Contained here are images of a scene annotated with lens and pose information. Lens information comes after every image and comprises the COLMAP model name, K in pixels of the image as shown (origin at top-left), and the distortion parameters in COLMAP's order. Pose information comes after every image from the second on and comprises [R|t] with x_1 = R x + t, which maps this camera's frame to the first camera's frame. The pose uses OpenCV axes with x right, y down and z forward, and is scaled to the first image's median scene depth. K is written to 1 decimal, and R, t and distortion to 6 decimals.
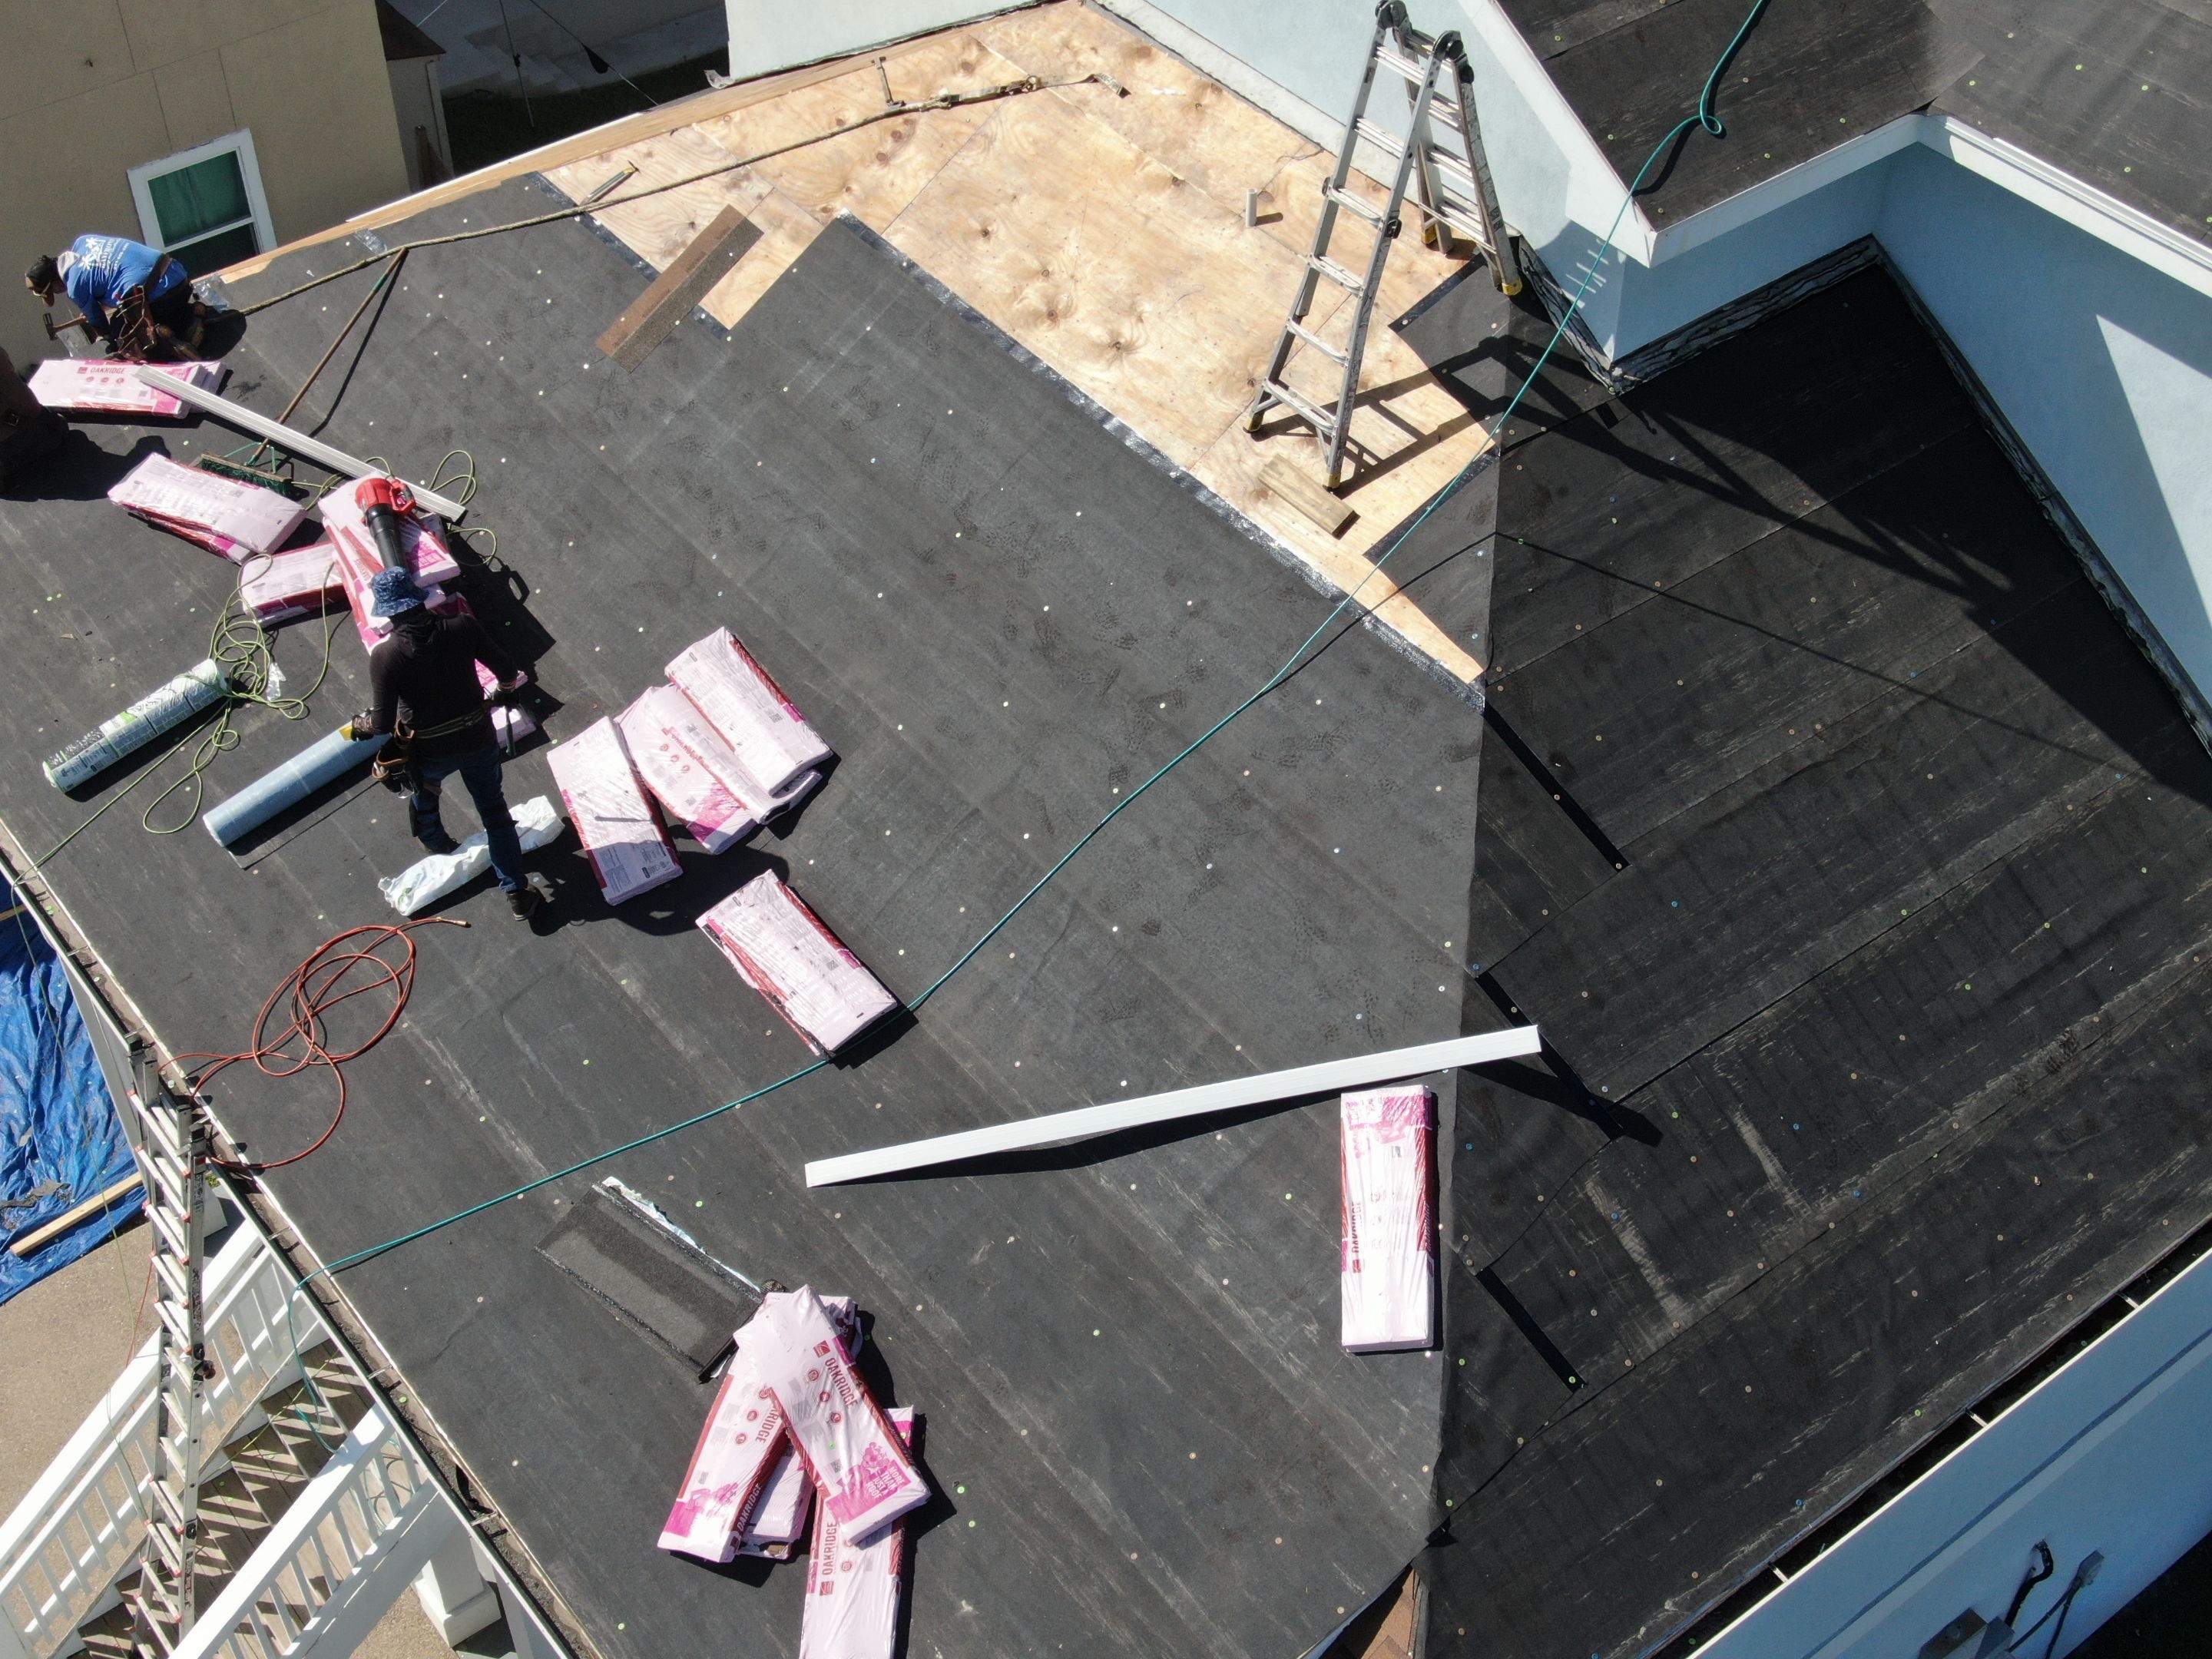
lens RADIAL K [[2846.4, 0, 1106.0], [0, 2846.4, 834.0], [0, 0, 1]] dist [0.207506, -0.925310]
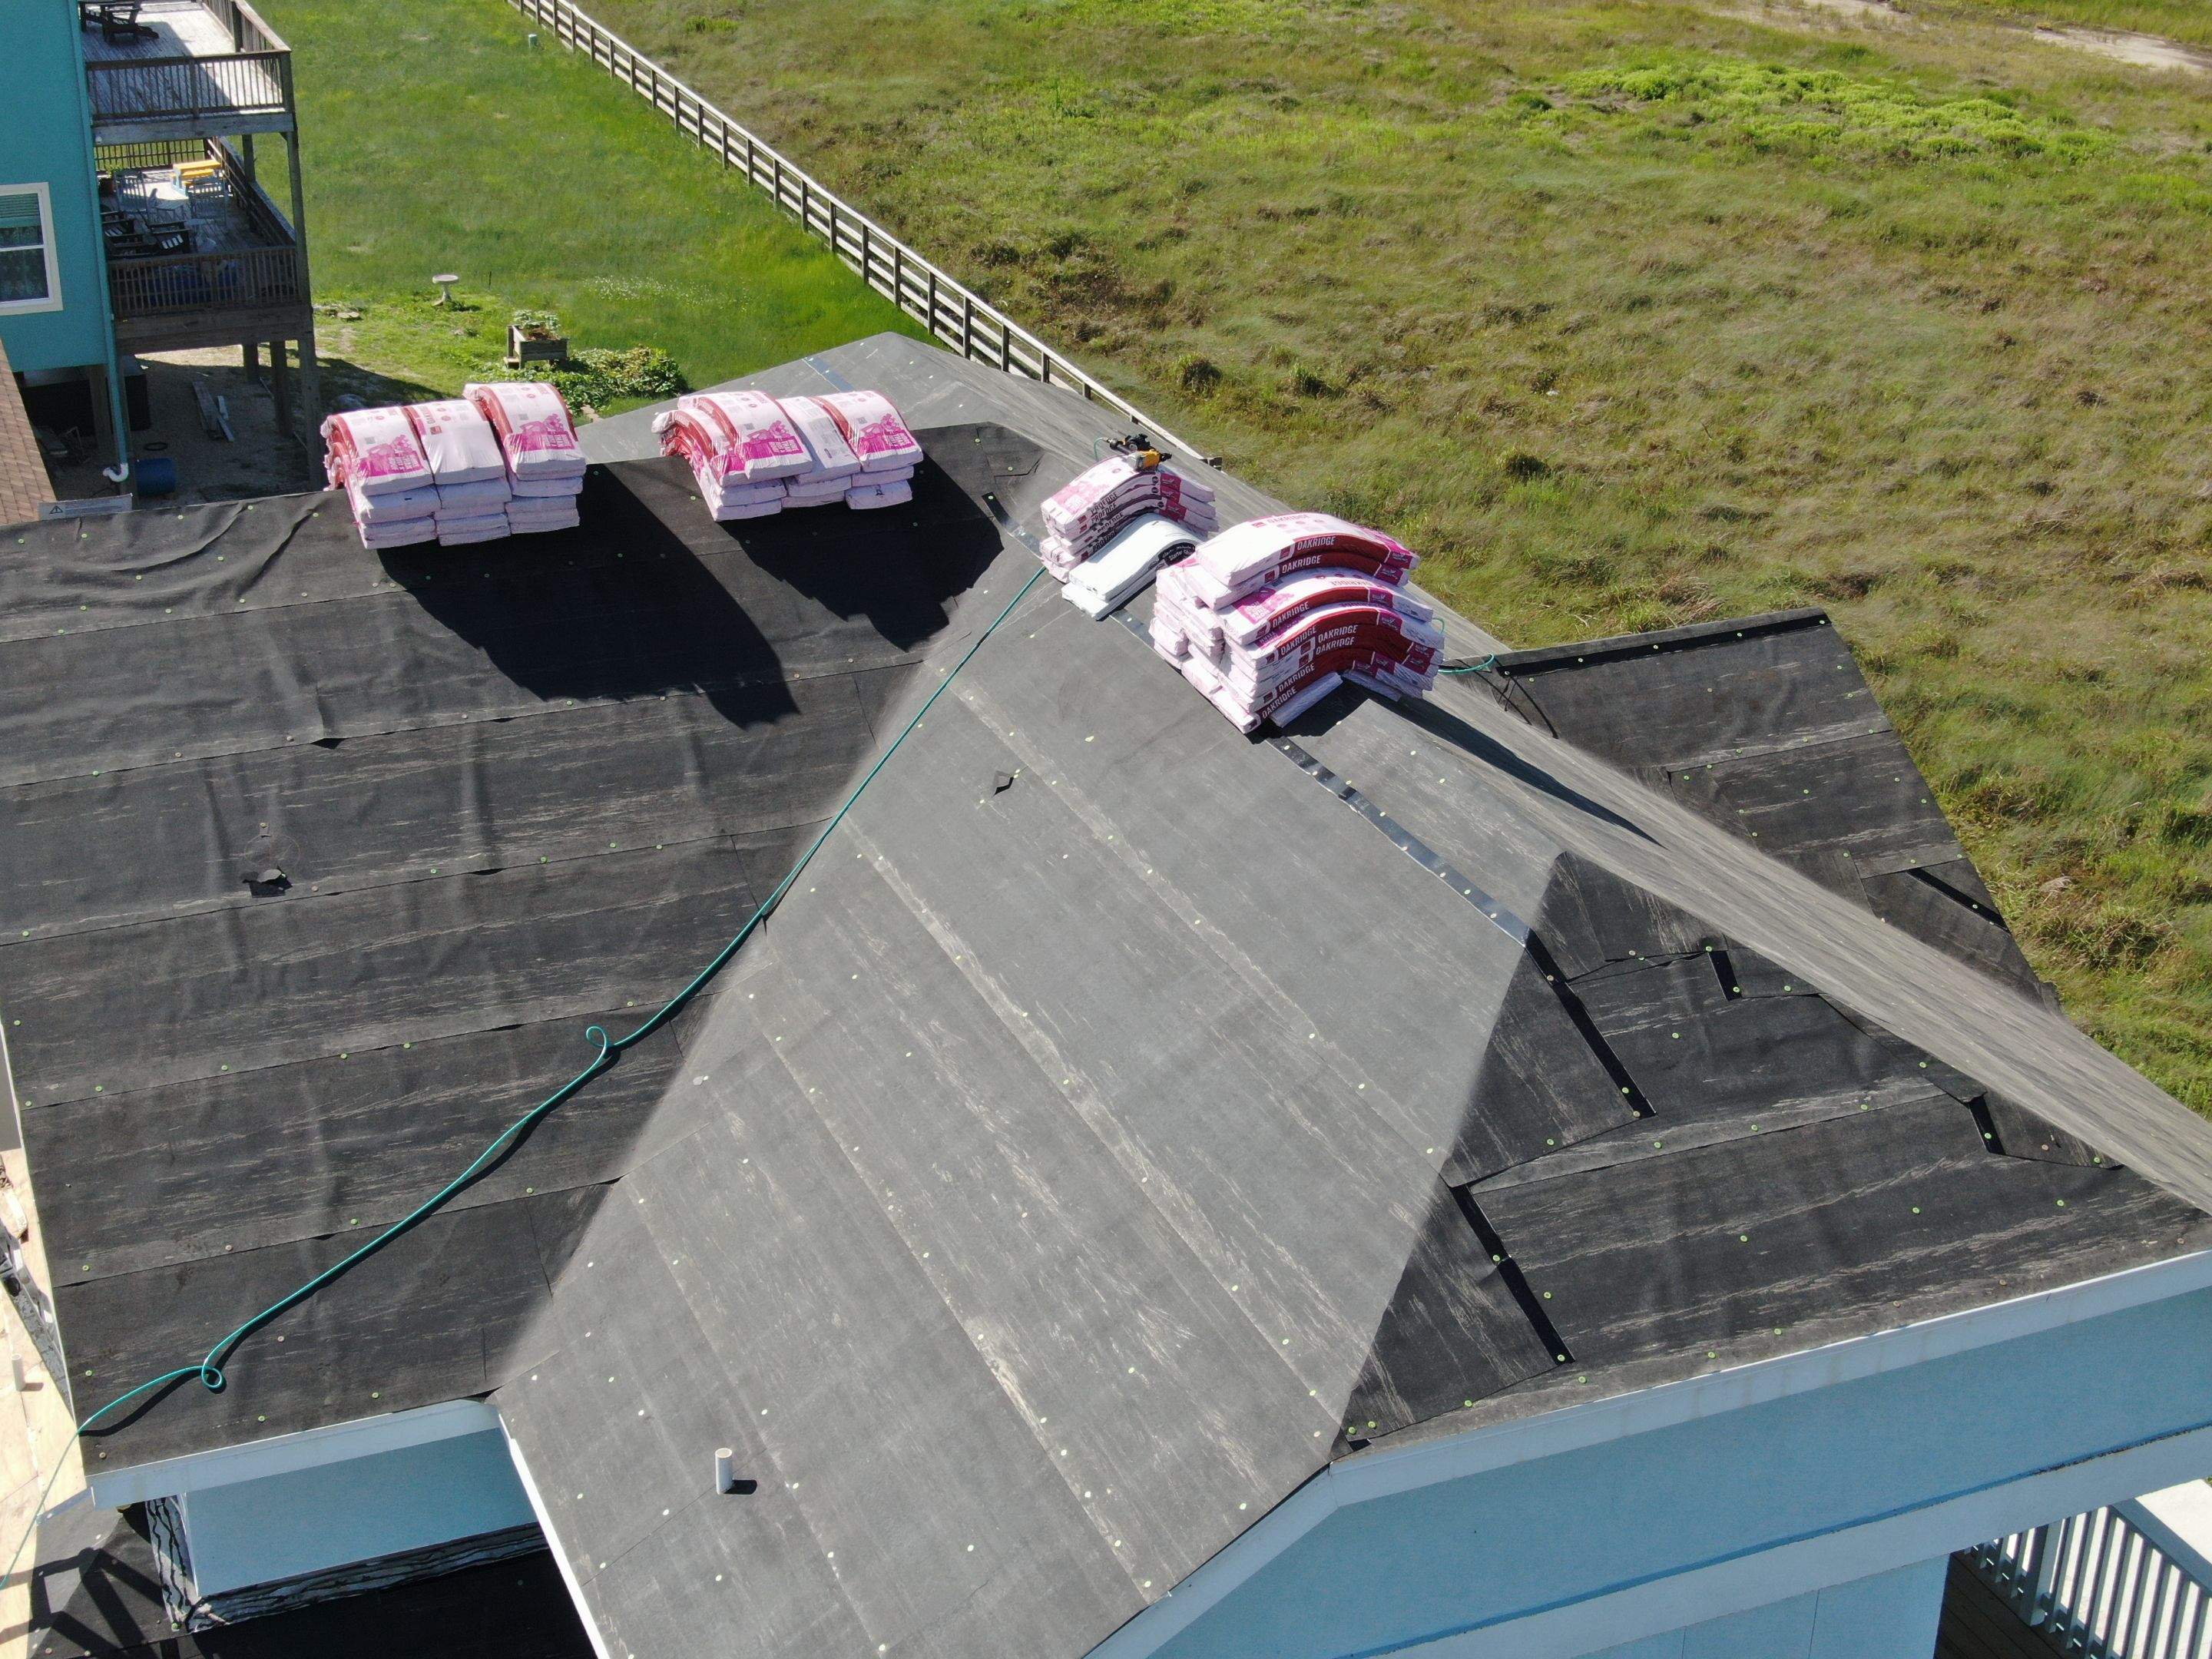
lens RADIAL K [[3114.4, 0, 1106.0], [0, 3114.4, 829.5], [0, 0, 1]] dist [0.260241, -1.243907]
pose [[0.967363, 0.126956, -0.219295, 0.633098], [-0.193024, 0.929883, -0.313144, -0.124982], [0.164163, 0.345253, 0.924040, -0.010988]]
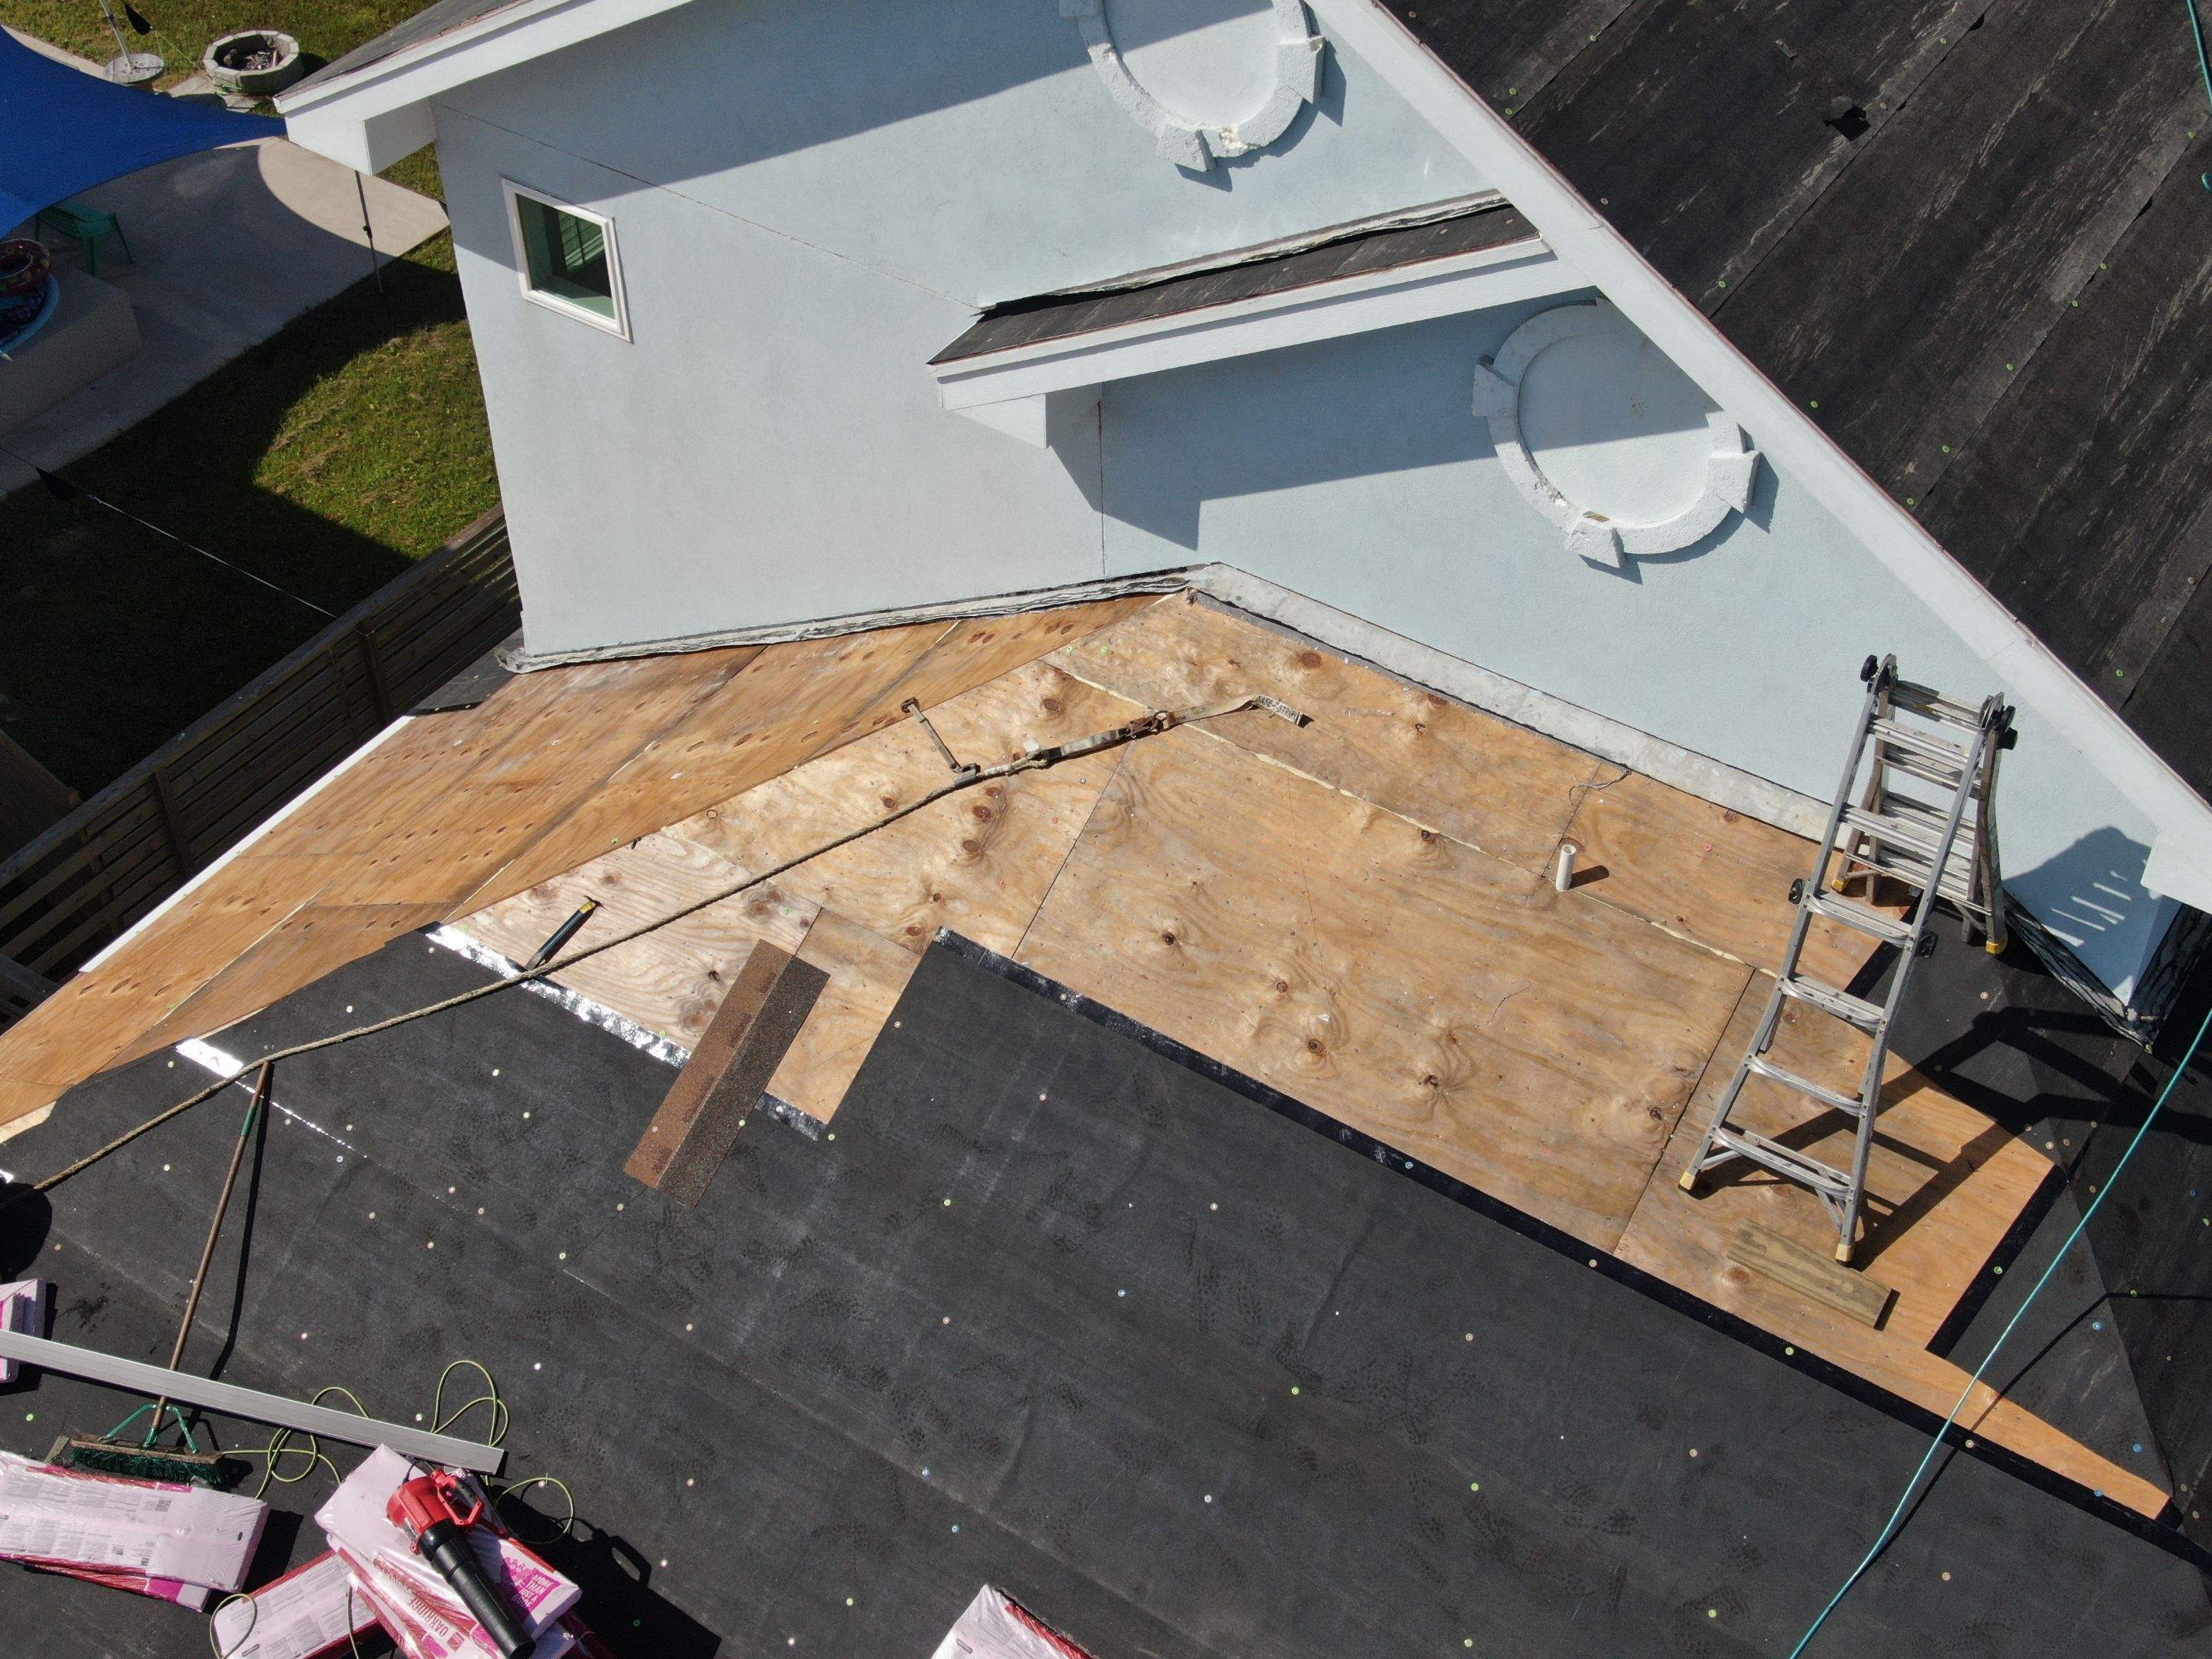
lens RADIAL K [[2854.9, 0, 1103.4], [0, 2854.9, 825.1], [0, 0, 1]] dist [0.210919, -0.941118]
pose [[0.947452, -0.218779, 0.233390, -0.238739], [0.220758, 0.975164, 0.017941, -0.270621], [-0.231519, 0.034524, 0.972218, 0.296268]]
